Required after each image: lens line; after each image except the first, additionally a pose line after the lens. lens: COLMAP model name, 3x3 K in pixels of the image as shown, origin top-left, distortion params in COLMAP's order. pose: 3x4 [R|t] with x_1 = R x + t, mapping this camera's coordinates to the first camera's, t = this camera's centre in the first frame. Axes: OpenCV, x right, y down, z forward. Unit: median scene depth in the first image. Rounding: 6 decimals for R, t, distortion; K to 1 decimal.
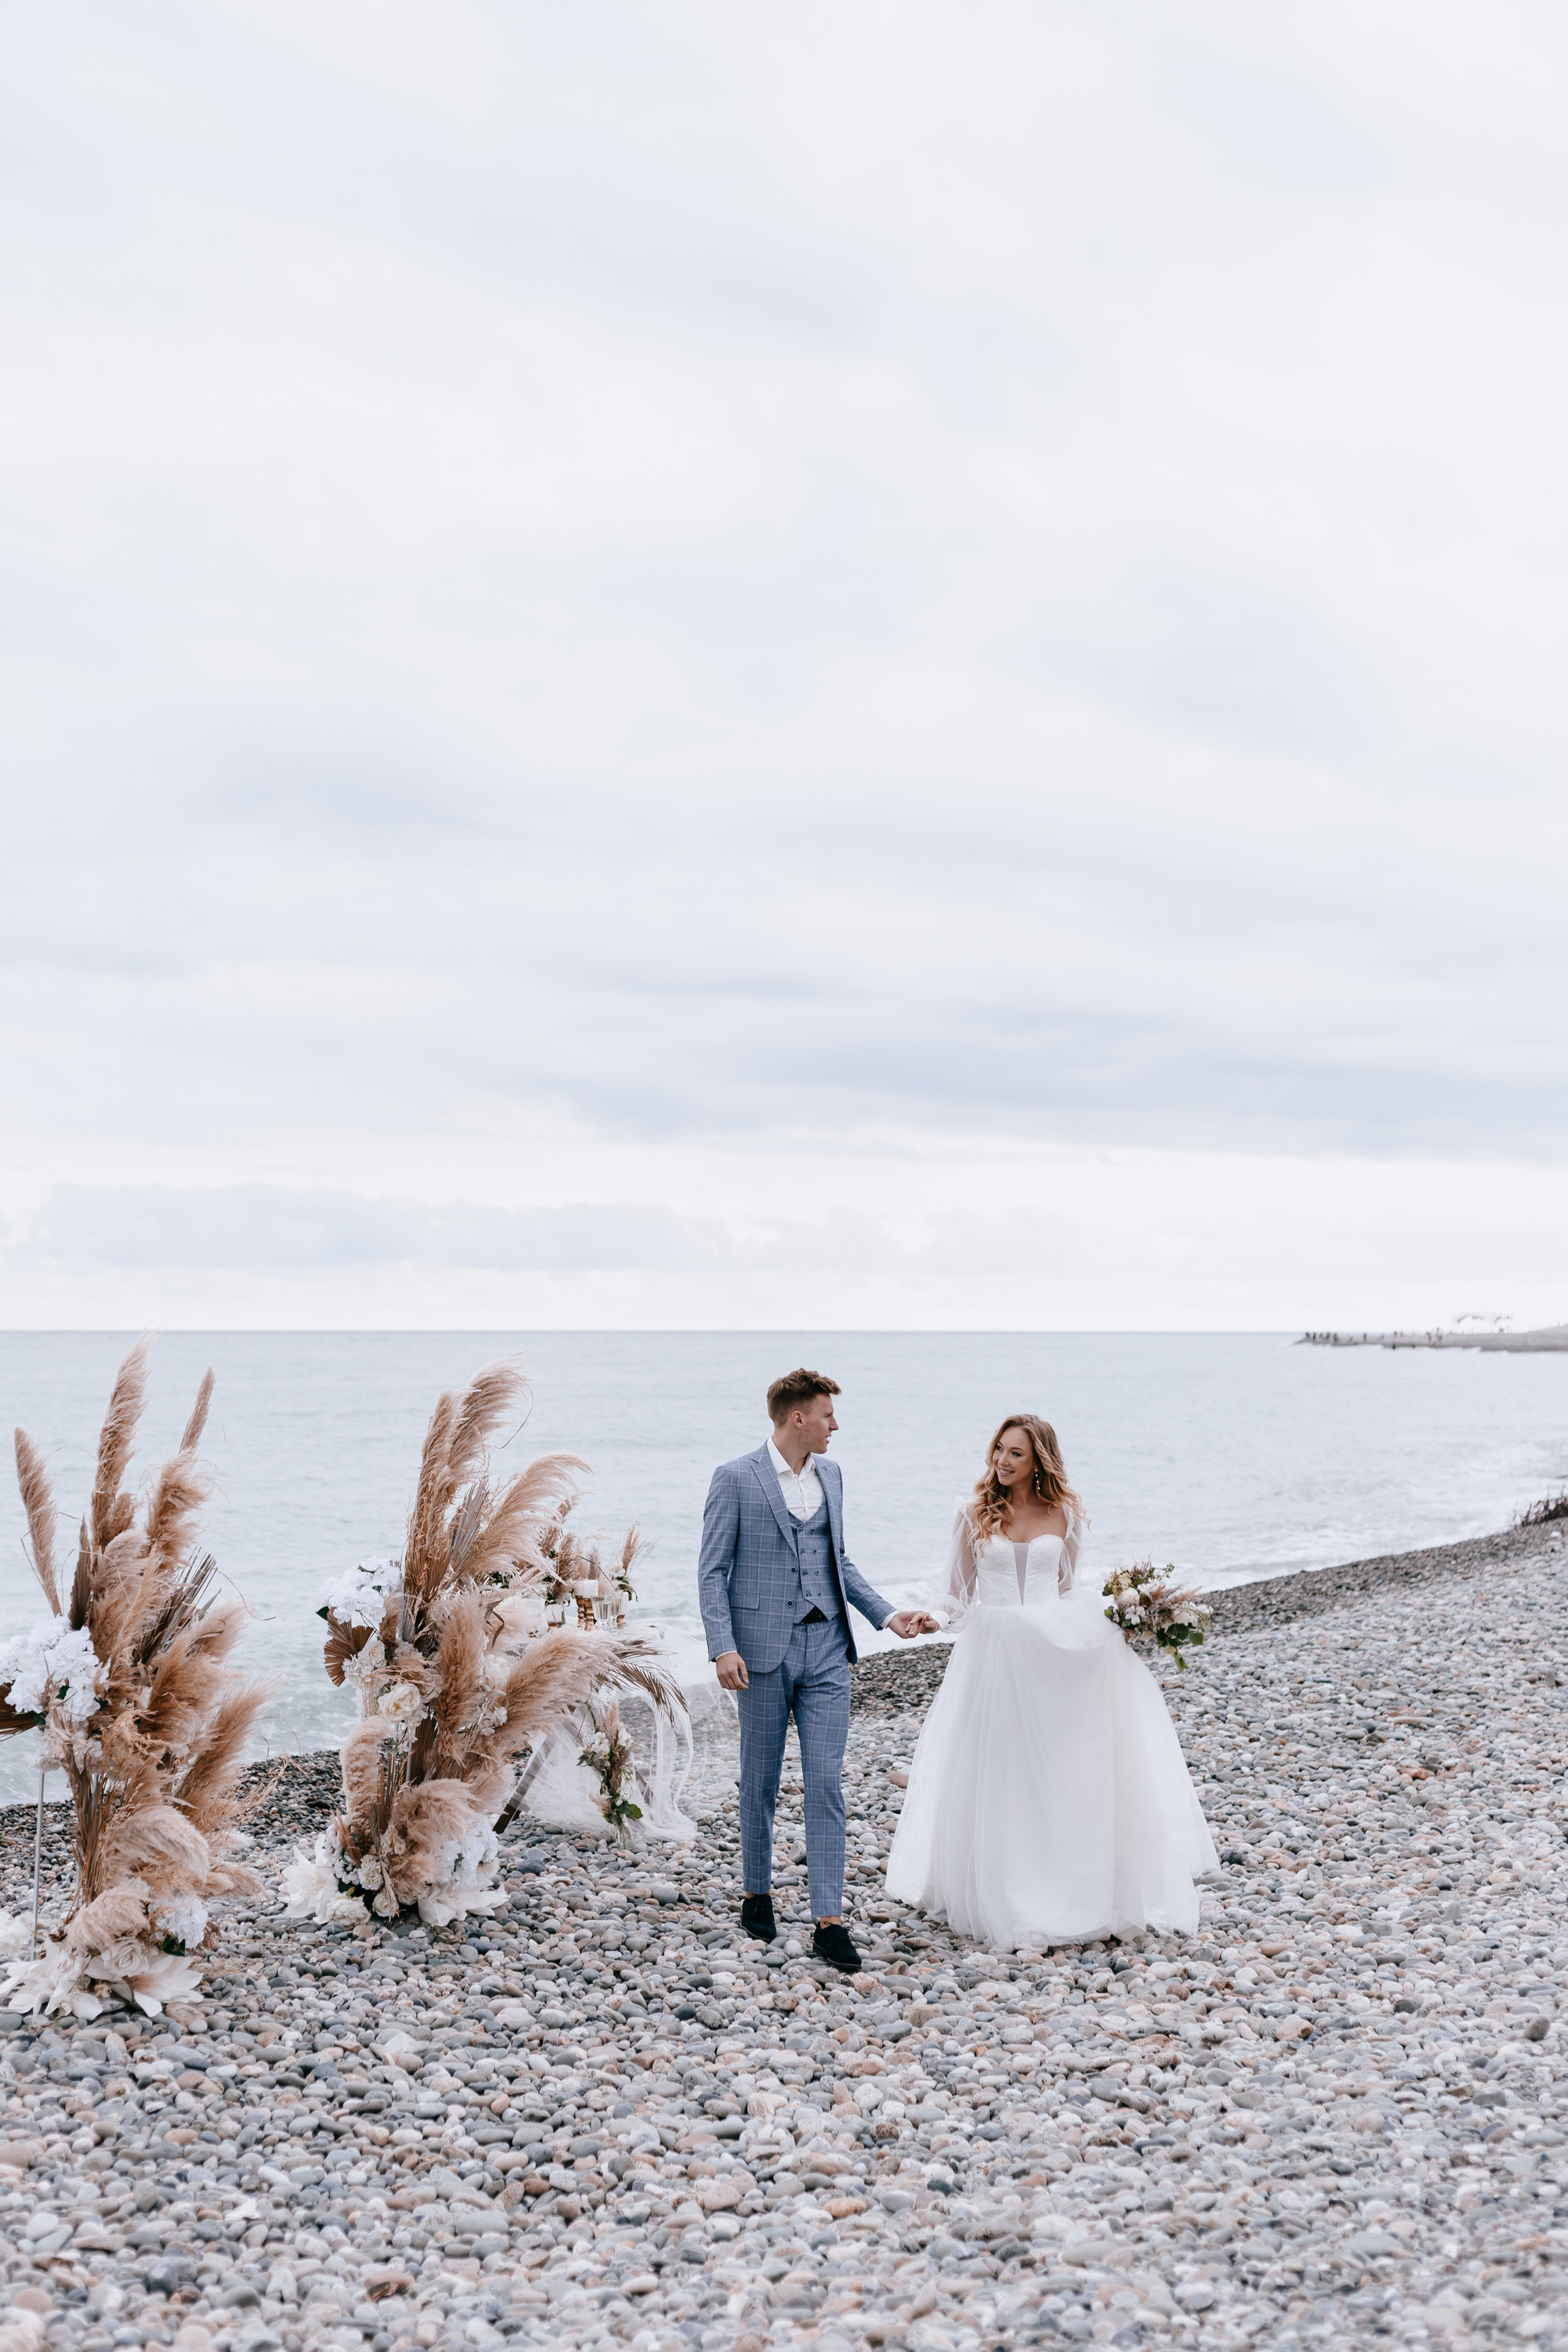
lens RADIAL K [[3426.4, 0, 784.0], [0, 3426.4, 1176.0], [0, 0, 1]] dist [0.000065, -0.003712]
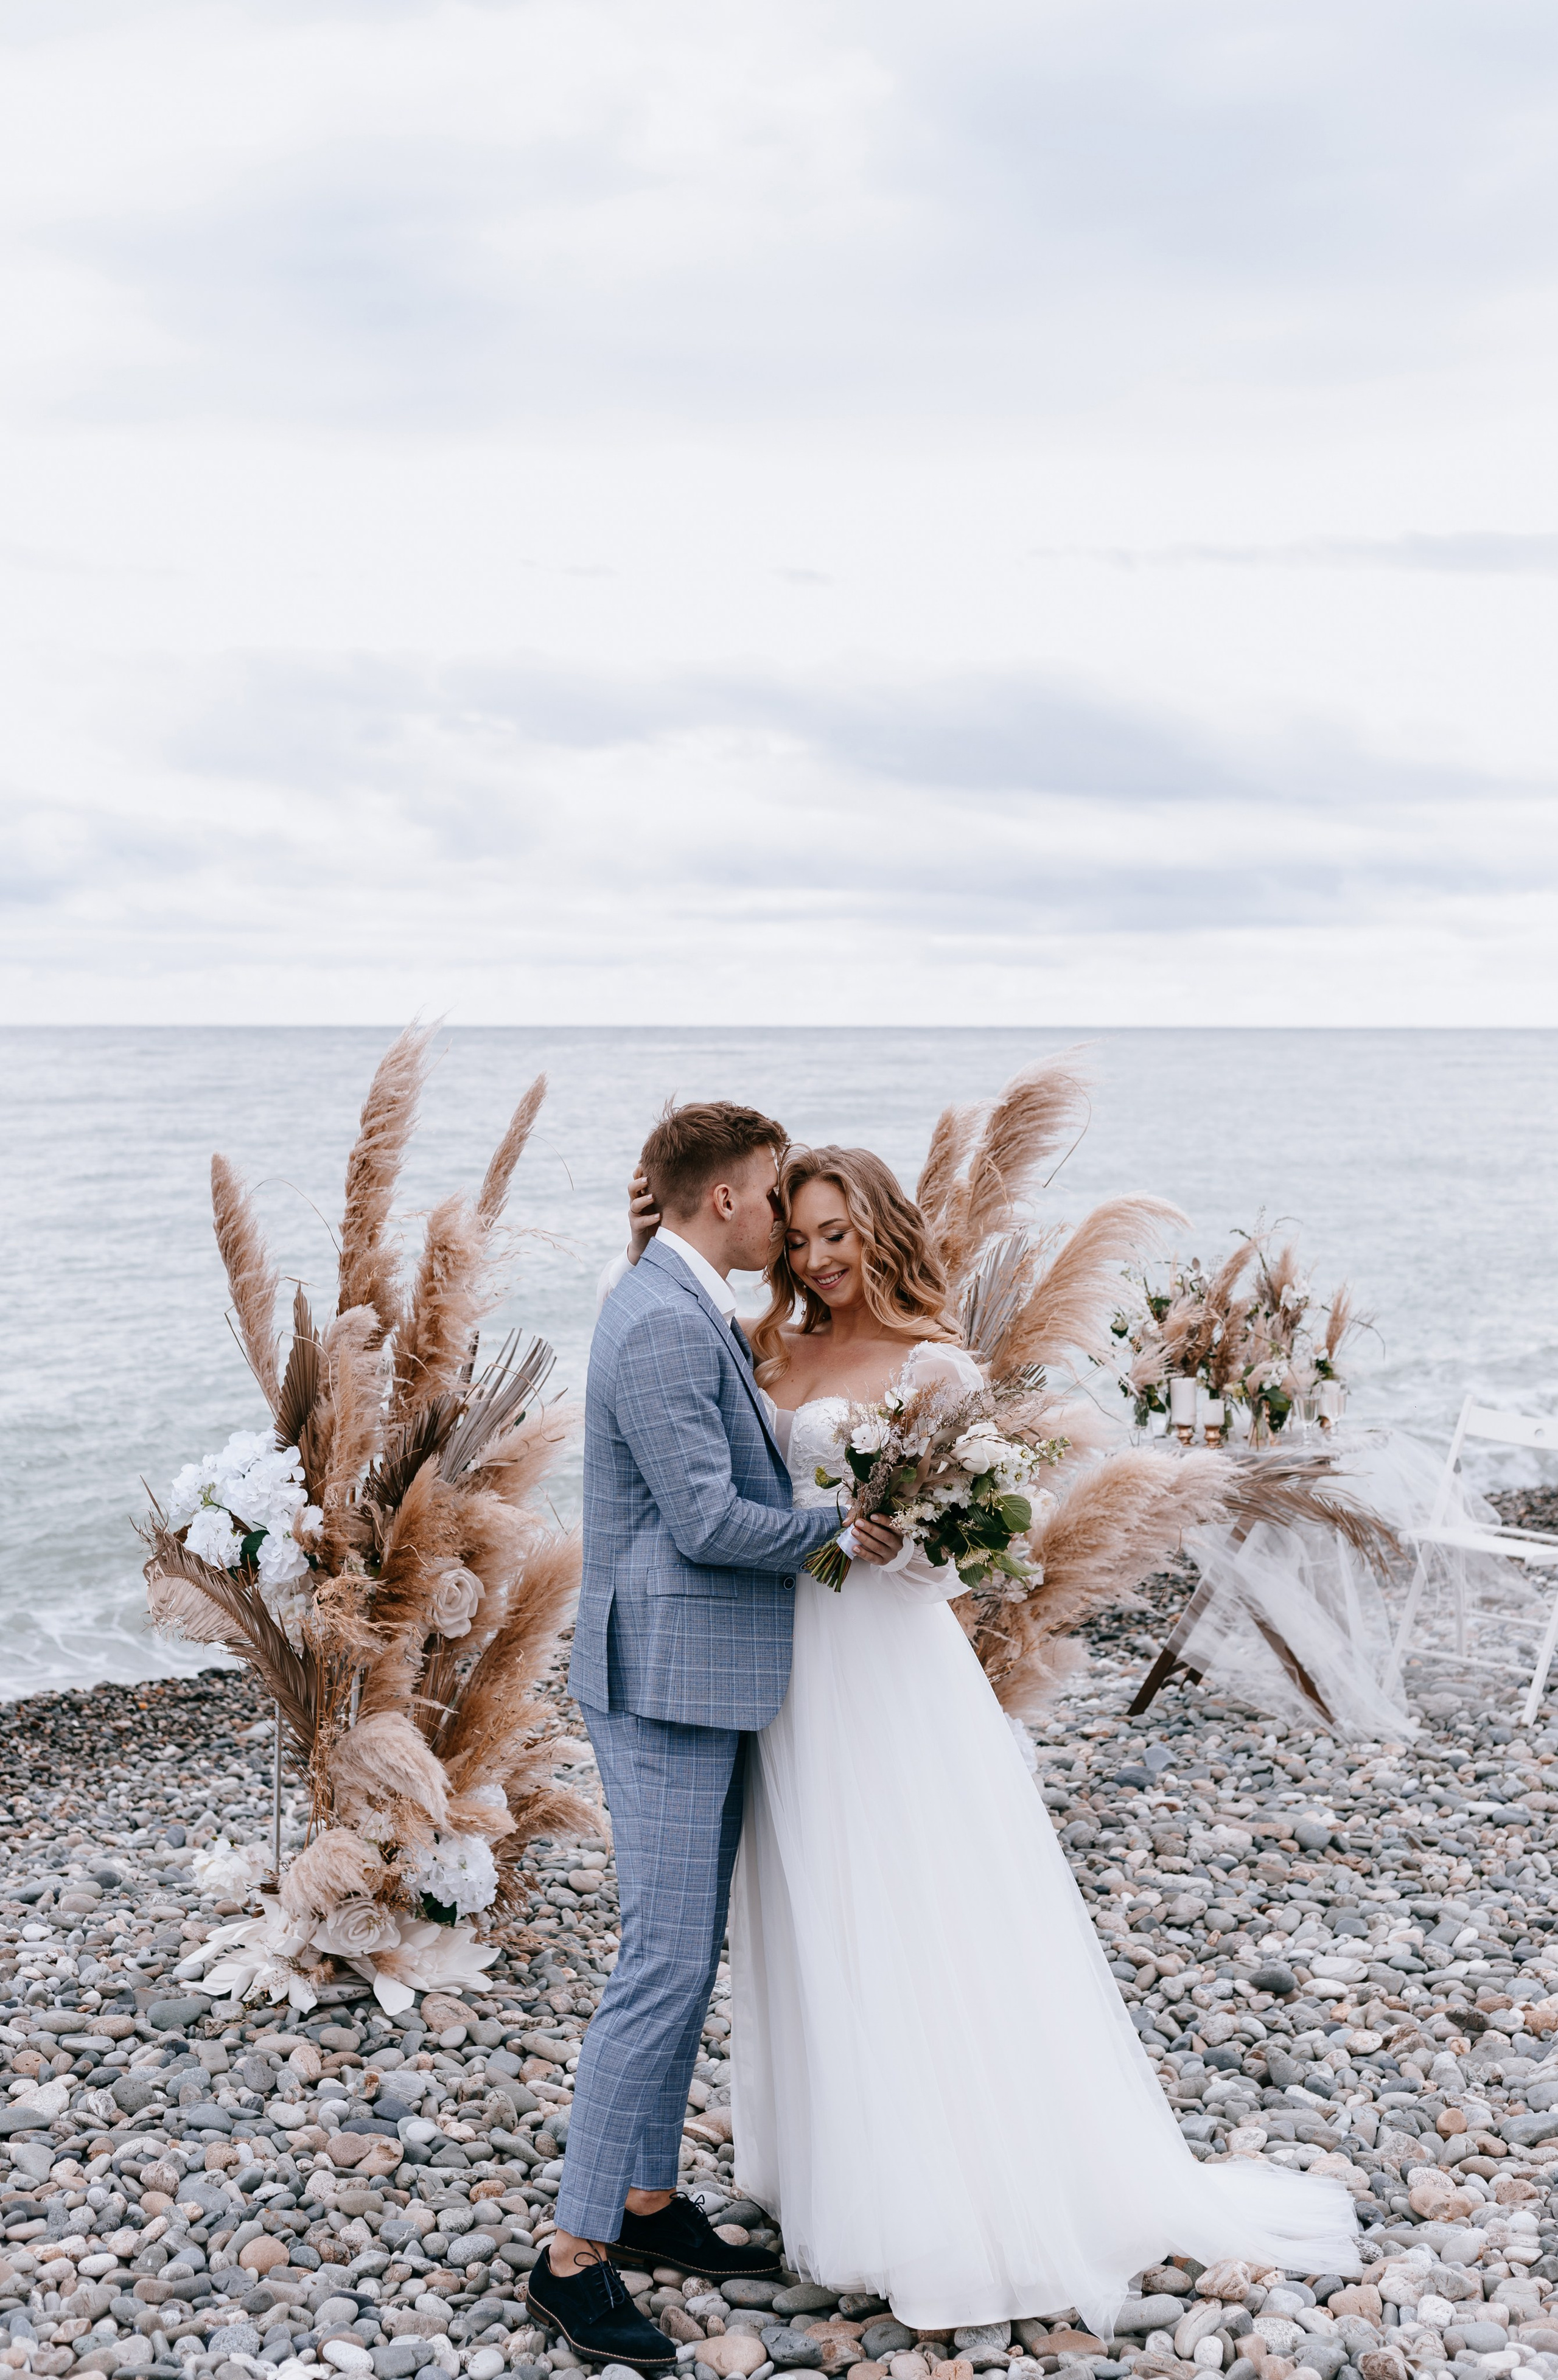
lens RADIAL K [[3546.7, 0, 779.0], [0, 3546.7, 1190.0], [0, 0, 1]] dist [-0.007675, 0.075541]
pose [[0.944071, 0.016511, -0.329330, 0.102929], [0.013424, 0.995993, 0.088418, 0.017508], [0.329470, -0.087894, 0.940066, 0.327268]]
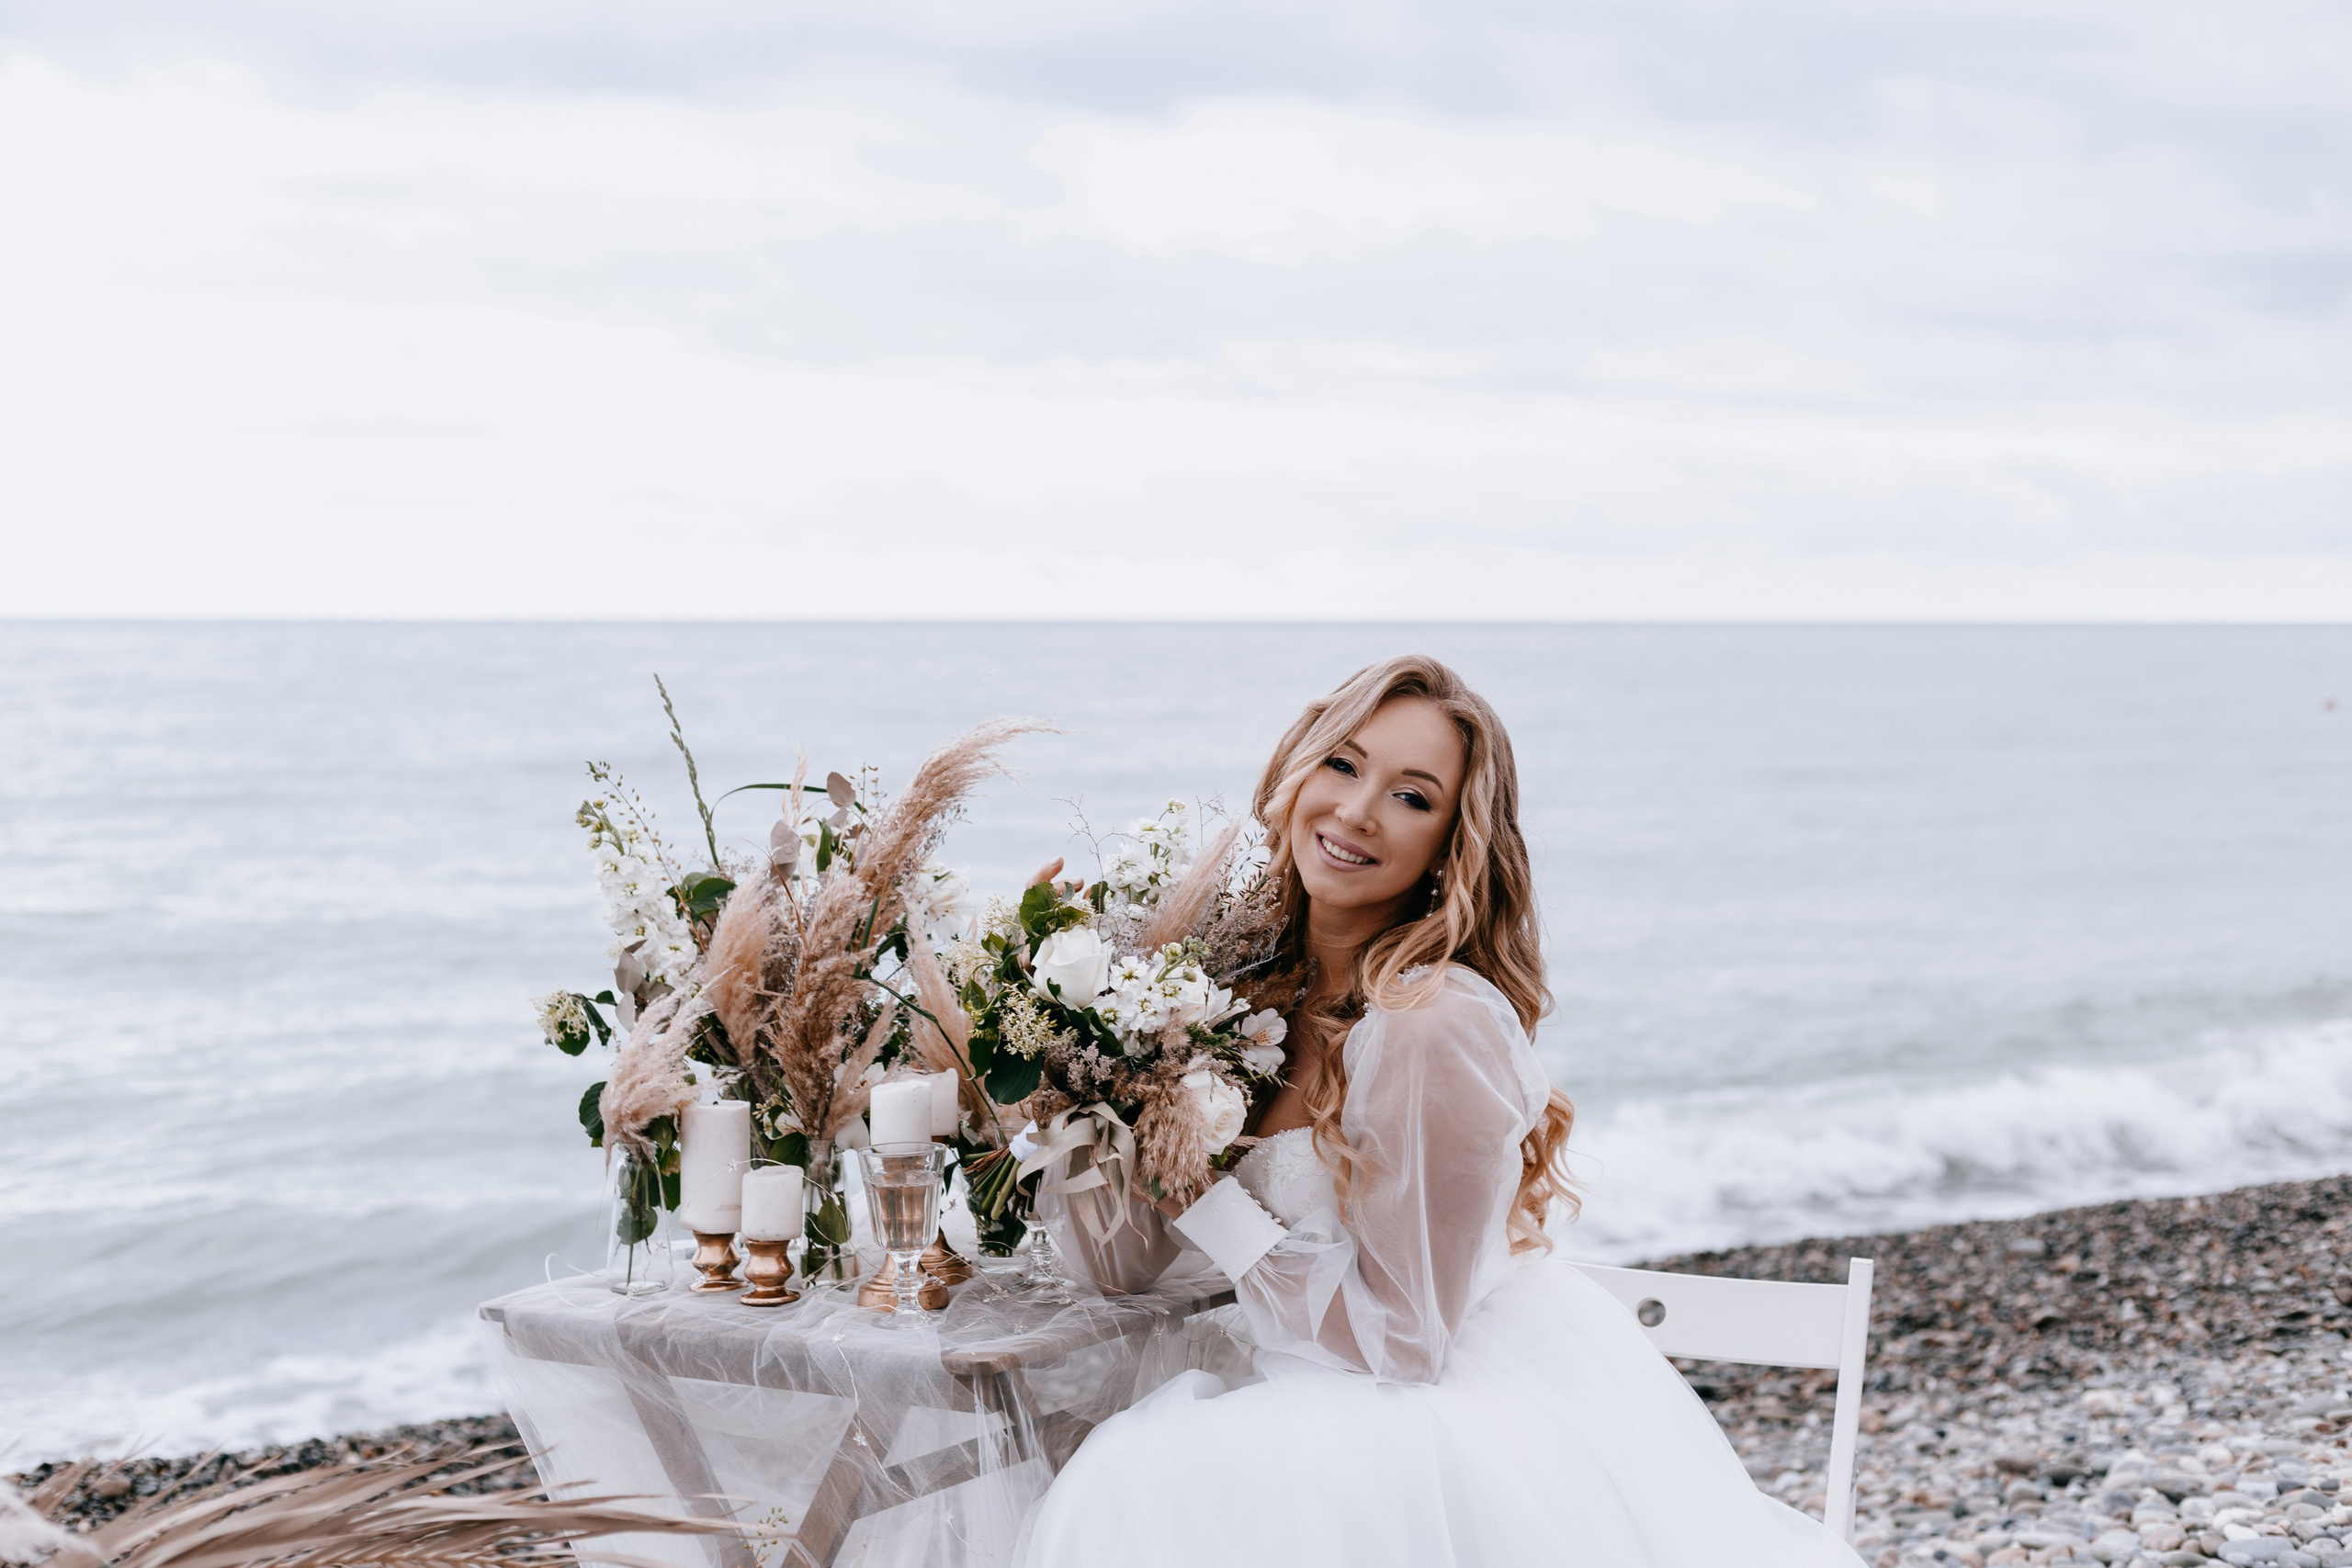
lens RADIAL K [[3446.3, 0, 1176.0], [0, 3446.3, 784.0], [0, 0, 1]] dist [0.001961, -0.034065]
pose [[0.883691, 0.026419, -0.467324, 0.089934], [0.017015, 0.995933, 0.088477, 0.087218], [0.467761, -0.086137, 0.879648, 0.923290]]
